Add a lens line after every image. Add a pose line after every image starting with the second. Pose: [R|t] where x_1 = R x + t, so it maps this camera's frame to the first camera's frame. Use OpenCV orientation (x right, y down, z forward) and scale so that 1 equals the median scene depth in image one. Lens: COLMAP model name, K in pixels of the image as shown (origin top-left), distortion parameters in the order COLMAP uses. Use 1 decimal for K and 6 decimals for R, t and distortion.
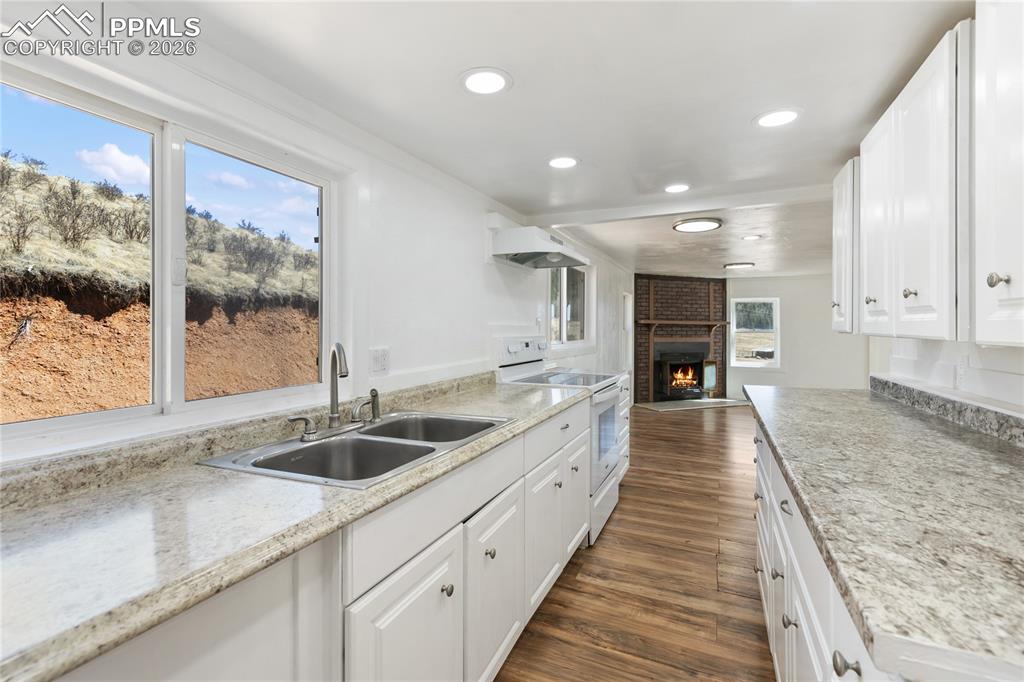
lens RADIAL K [[464.6, 0, 515.8], [0, 464.6, 325.3], [0, 0, 1]] dist [0.002492, 0.000346]
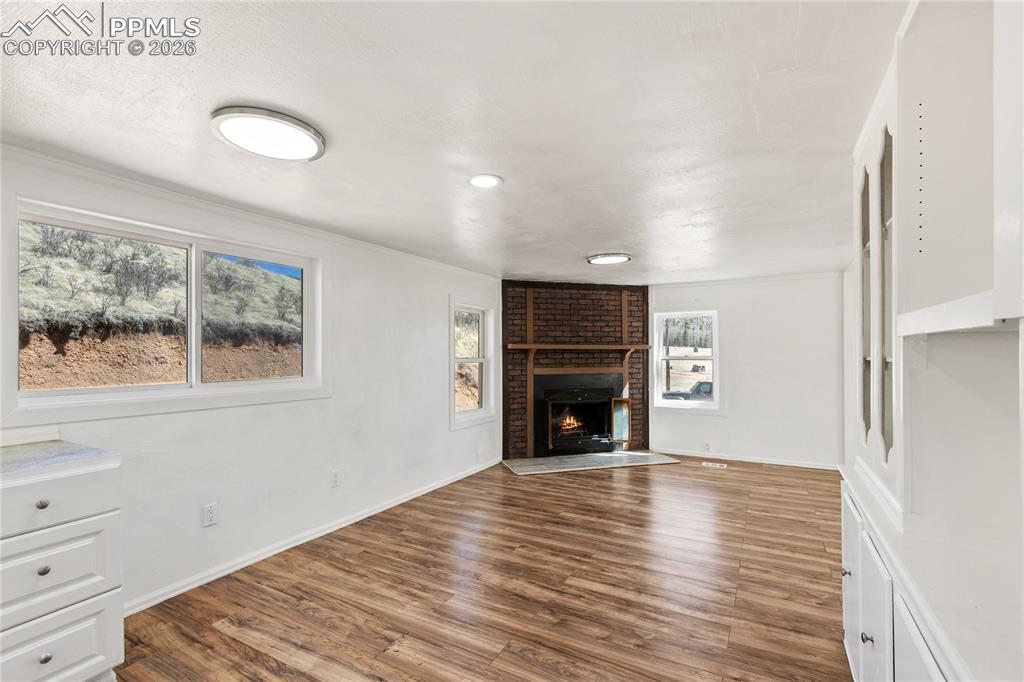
lens RADIAL K [[459.3, 0, 510.9], [0, 459.3, 347.9], [0, 0, 1]] dist [0.001656, 0.000007]
pose [[0.995130, -0.010723, -0.097990, 0.315967], [0.010111, 0.999926, -0.006745, -0.000713], [0.098055, 0.005721, 0.995165, 0.272843]]
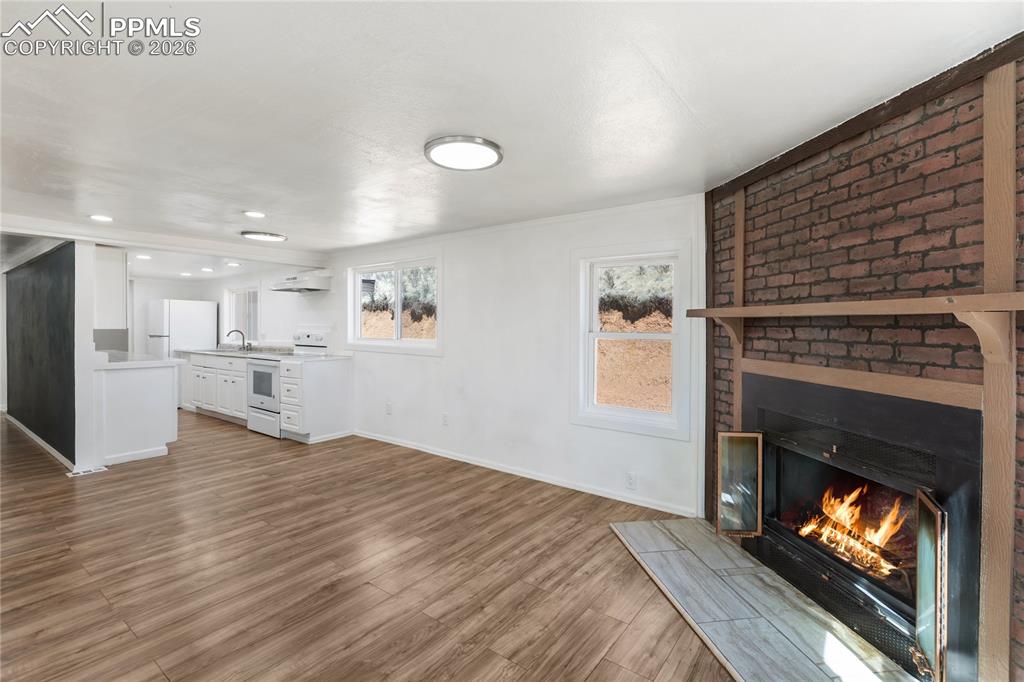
lens RADIAL K [[464.6, 0, 515.8], [0, 464.6, 325.3], [0, 0, 1]] dist [0.002492, 0.000346]
pose [[-0.228506, -0.005879, -0.973525, 0.635759], [-0.000032, 0.999982, -0.006032, 0.004156], [0.973542, -0.001347, -0.228502, 0.871158]]
